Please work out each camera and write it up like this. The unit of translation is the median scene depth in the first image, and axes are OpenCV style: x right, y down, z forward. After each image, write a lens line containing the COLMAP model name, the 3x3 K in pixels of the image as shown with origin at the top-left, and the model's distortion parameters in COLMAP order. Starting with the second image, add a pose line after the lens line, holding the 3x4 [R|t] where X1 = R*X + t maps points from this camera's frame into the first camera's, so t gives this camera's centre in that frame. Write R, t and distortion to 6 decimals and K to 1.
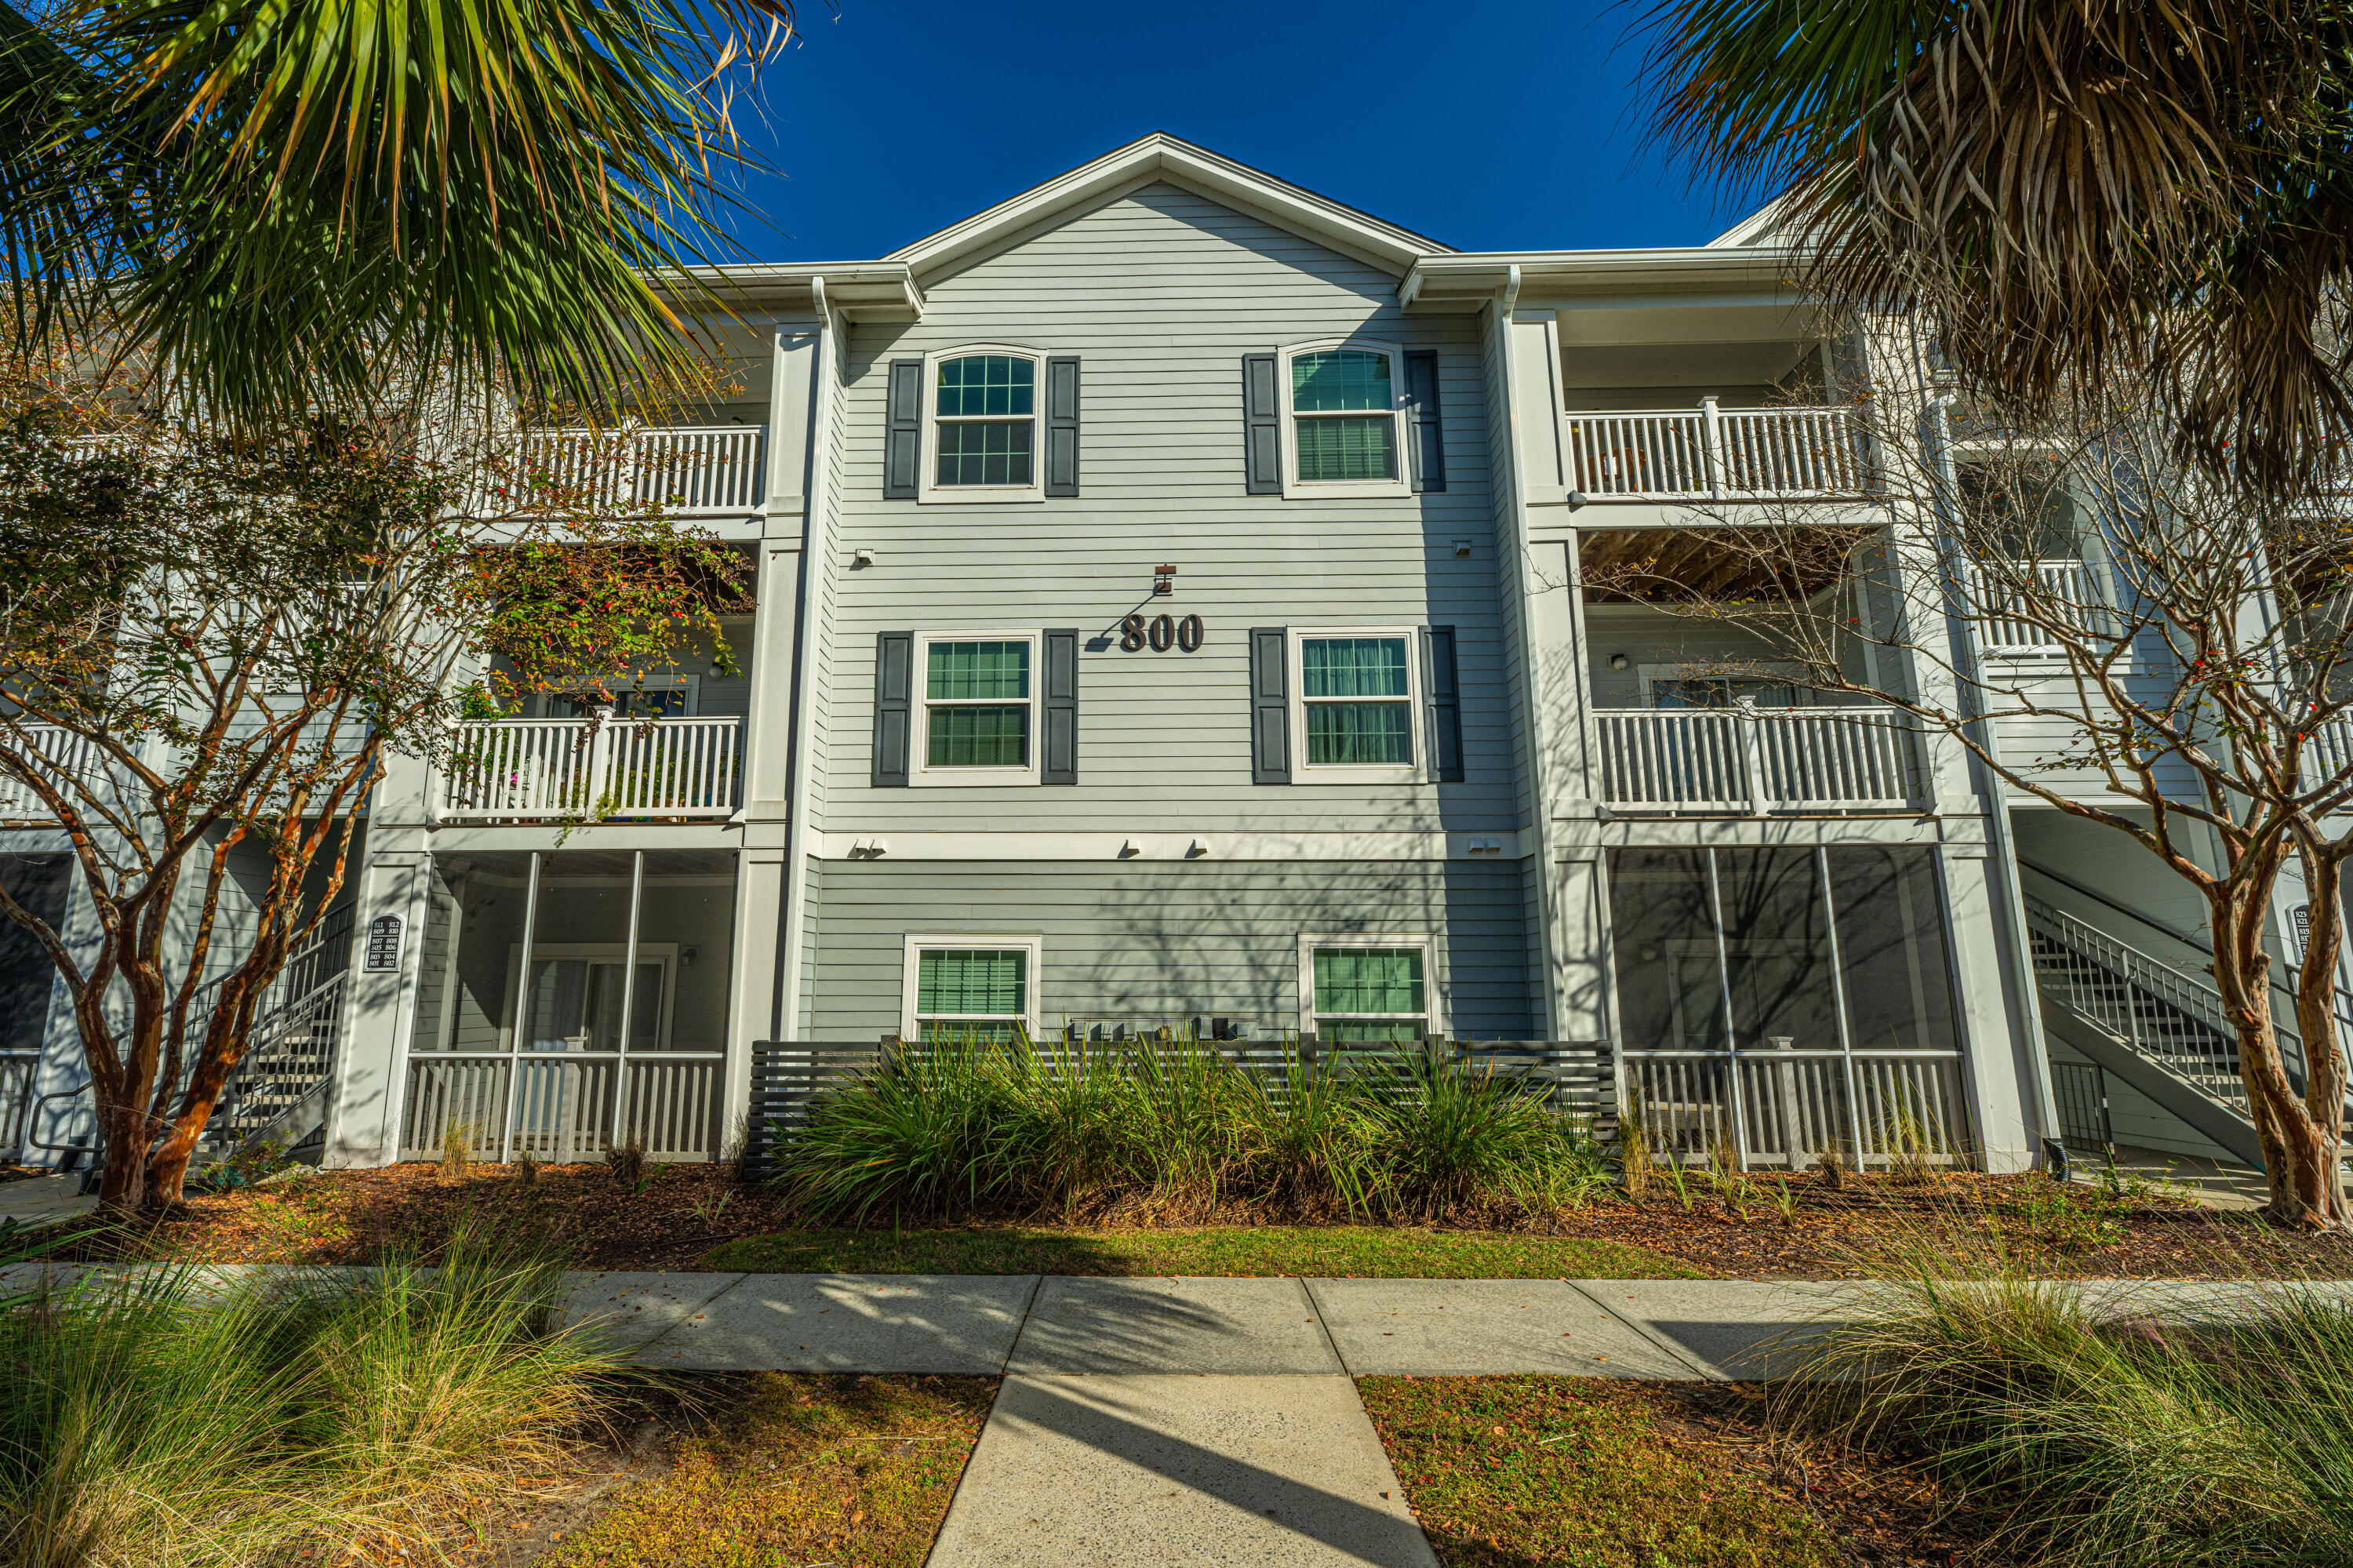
lens RADIAL K [[1000.2, 0, 1109.9], [0, 1000.2, 794.3], [0, 0, 1]] dist [-0.001168, -0.000155]
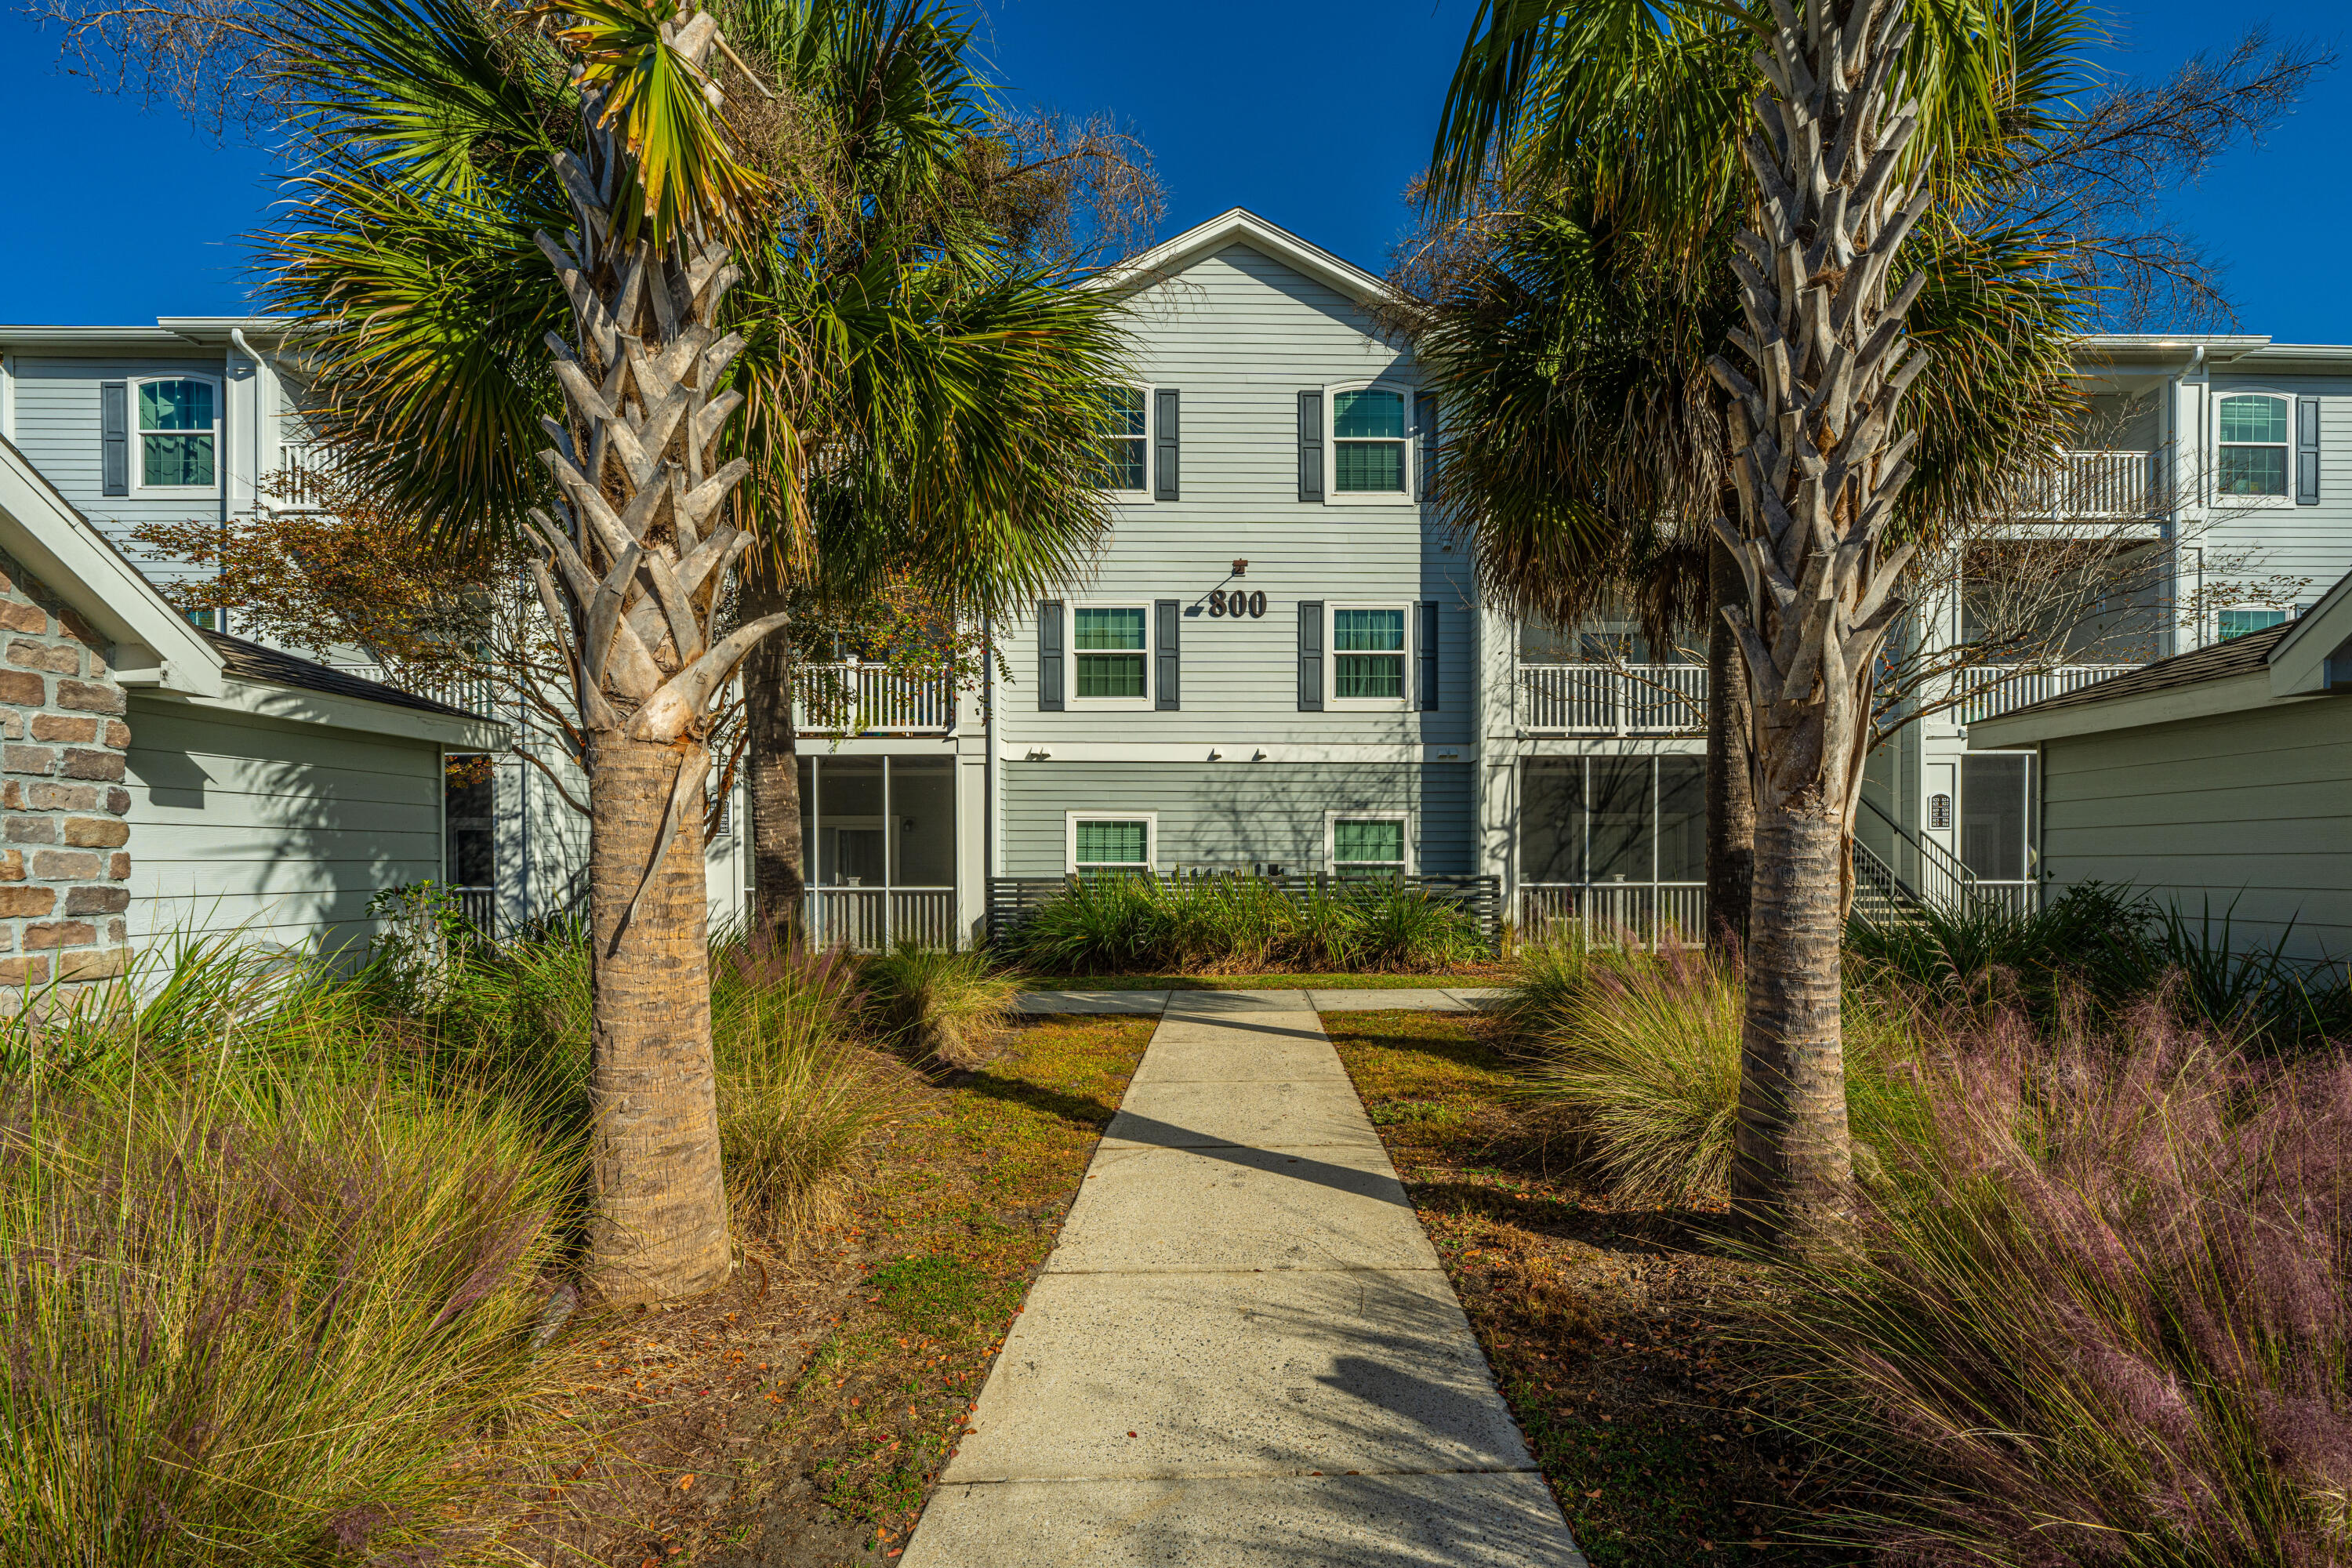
lens RADIAL K [[947.3, 0, 1239.2], [0, 947.3, 840.9], [0, 0, 1]] dist [-0.004933, -0.000479]
pose [[0.998614, -0.001406, 0.052609, -0.019047], [-0.008226, 0.983188, 0.182411, -0.077886], [-0.051981, -0.182591, 0.981814, -0.423492]]
